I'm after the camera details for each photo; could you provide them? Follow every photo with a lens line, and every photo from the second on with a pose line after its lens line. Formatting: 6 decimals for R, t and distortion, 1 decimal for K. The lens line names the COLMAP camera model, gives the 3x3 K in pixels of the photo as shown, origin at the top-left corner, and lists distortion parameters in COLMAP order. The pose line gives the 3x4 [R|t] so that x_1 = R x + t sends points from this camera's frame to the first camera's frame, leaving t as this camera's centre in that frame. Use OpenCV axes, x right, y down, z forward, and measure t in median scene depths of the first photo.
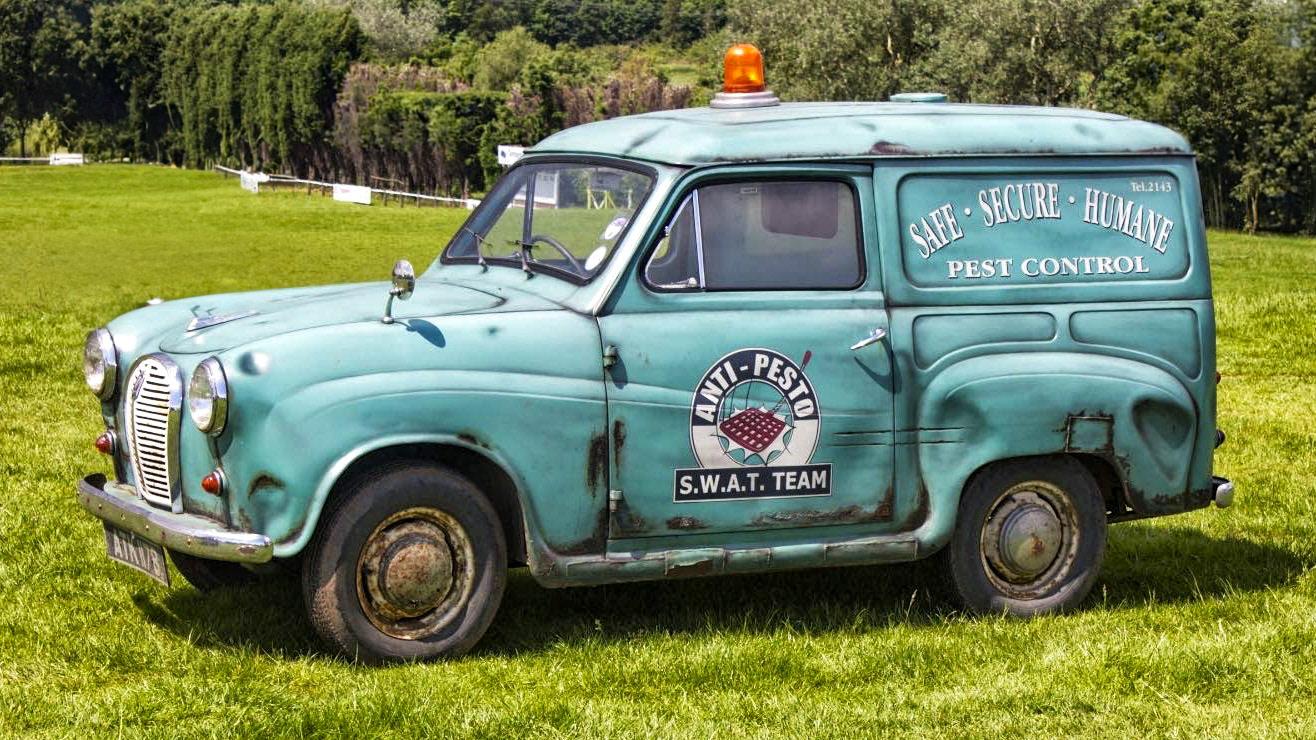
lens RADIAL K [[3165.6, 0, 659.7], [0, 3165.6, 383.4], [0, 0, 1]] dist [0.050958, 0.000000]
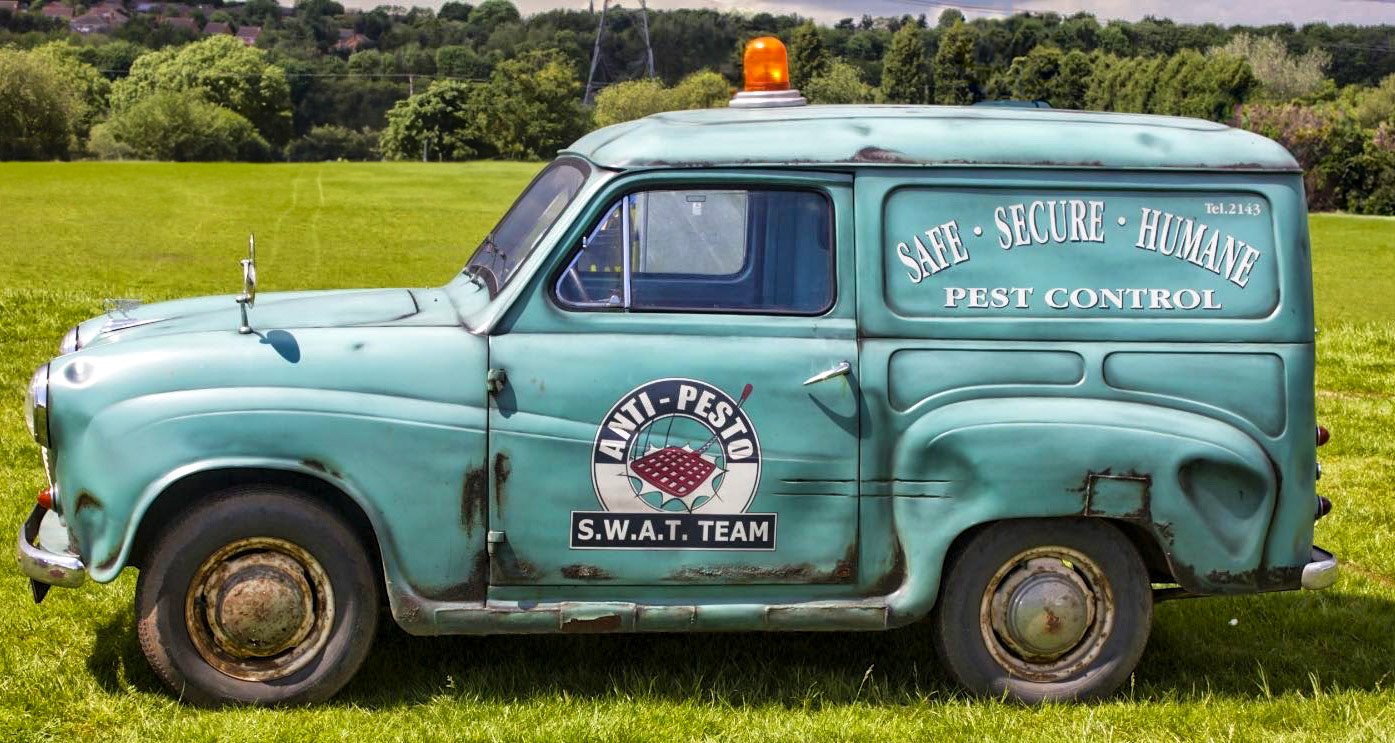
lens RADIAL K [[2587.1, 0, 699.8], [0, 2587.1, 412.5], [0, 0, 1]] dist [0.011454, 0.000000]
pose [[0.946153, 0.050628, -0.319737, 0.258924], [-0.045038, 0.998676, 0.024859, -0.019341], [0.320572, -0.009120, 0.947180, 0.313700]]
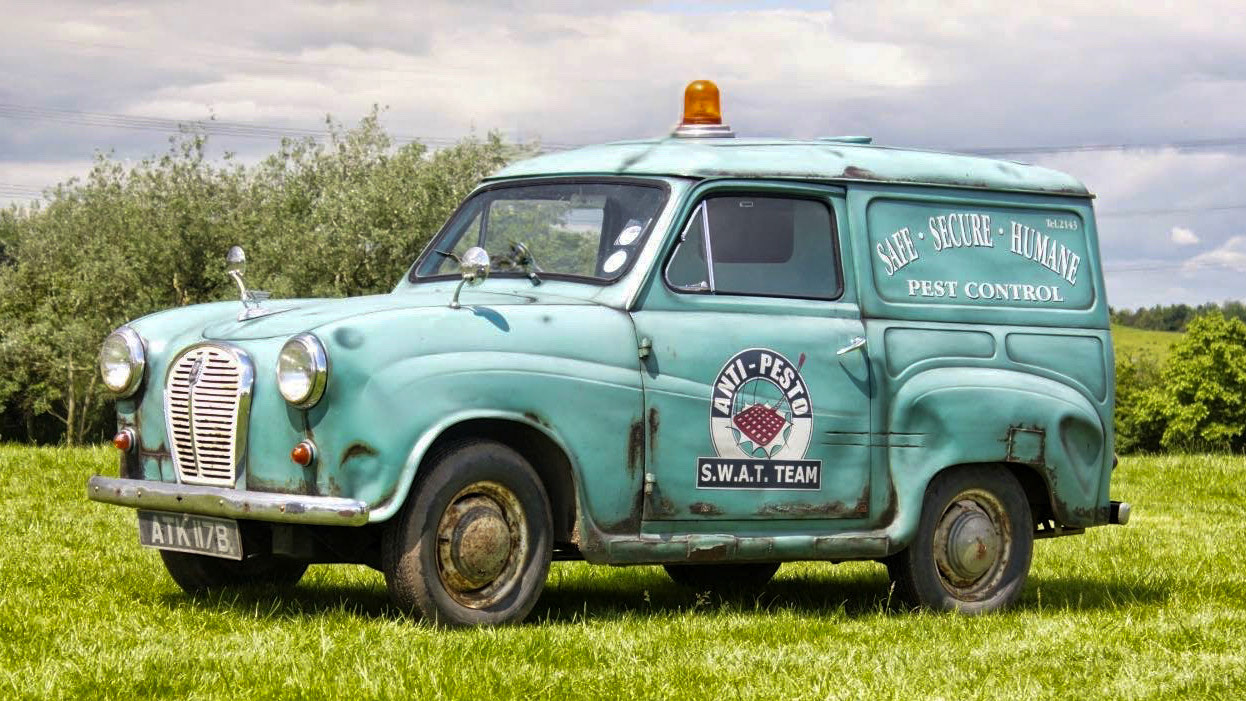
lens RADIAL K [[3610.1, 0, 618.6], [0, 3610.1, 354.8], [0, 0, 1]] dist [0.014011, 0.000000]
pose [[0.976414, 0.014228, 0.215438, -0.272616], [0.005968, 0.995666, -0.092805, 0.101419], [-0.215825, 0.091902, 0.972097, -0.170501]]
